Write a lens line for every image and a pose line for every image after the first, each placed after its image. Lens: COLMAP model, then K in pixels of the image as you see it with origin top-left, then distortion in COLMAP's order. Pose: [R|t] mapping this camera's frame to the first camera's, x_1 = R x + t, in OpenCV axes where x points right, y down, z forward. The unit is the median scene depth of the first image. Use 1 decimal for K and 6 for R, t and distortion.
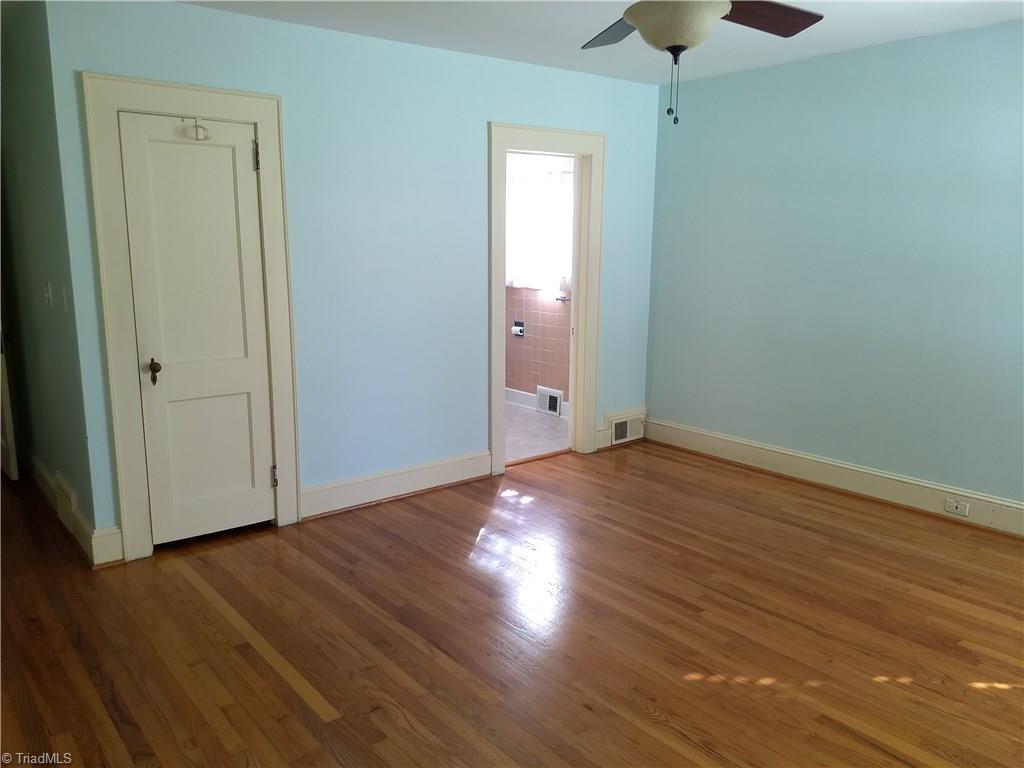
lens RADIAL K [[781.4, 0, 515.4], [0, 781.4, 387.8], [0, 0, 1]] dist [0.128893, -0.219264]
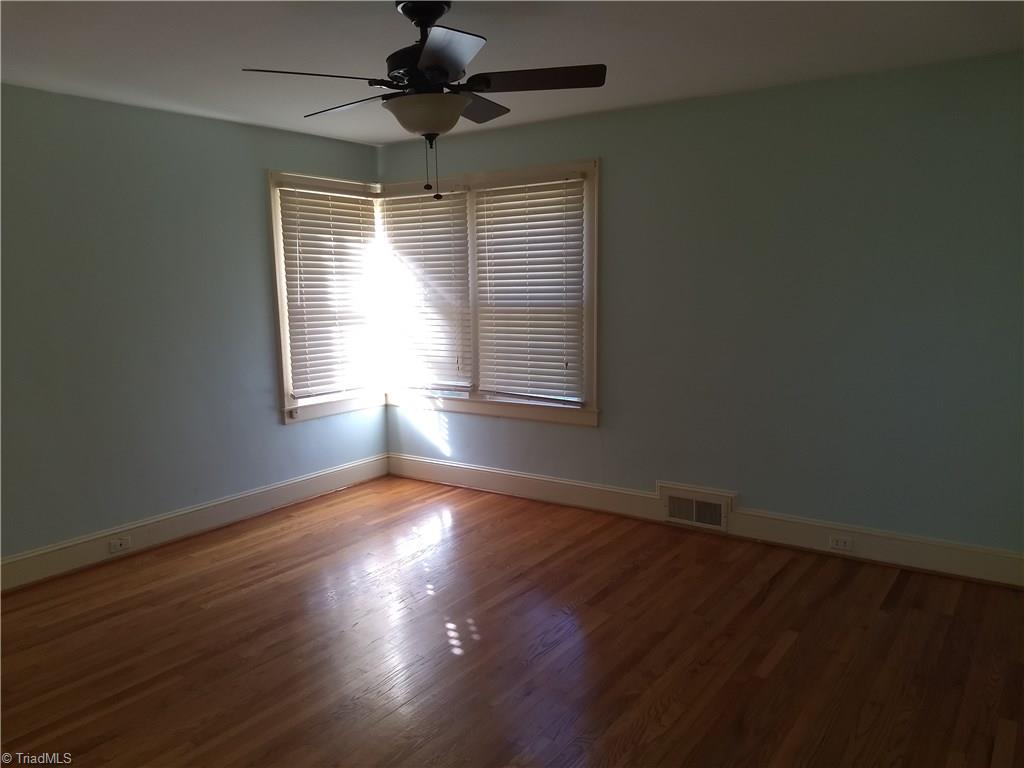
lens RADIAL K [[781.4, 0, 515.4], [0, 781.4, 387.8], [0, 0, 1]] dist [0.128893, -0.219264]
pose [[-0.329539, -0.117277, 0.936830, -0.683344], [0.178517, 0.966617, 0.183802, -0.177649], [-0.927111, 0.227810, -0.297602, 0.911986]]
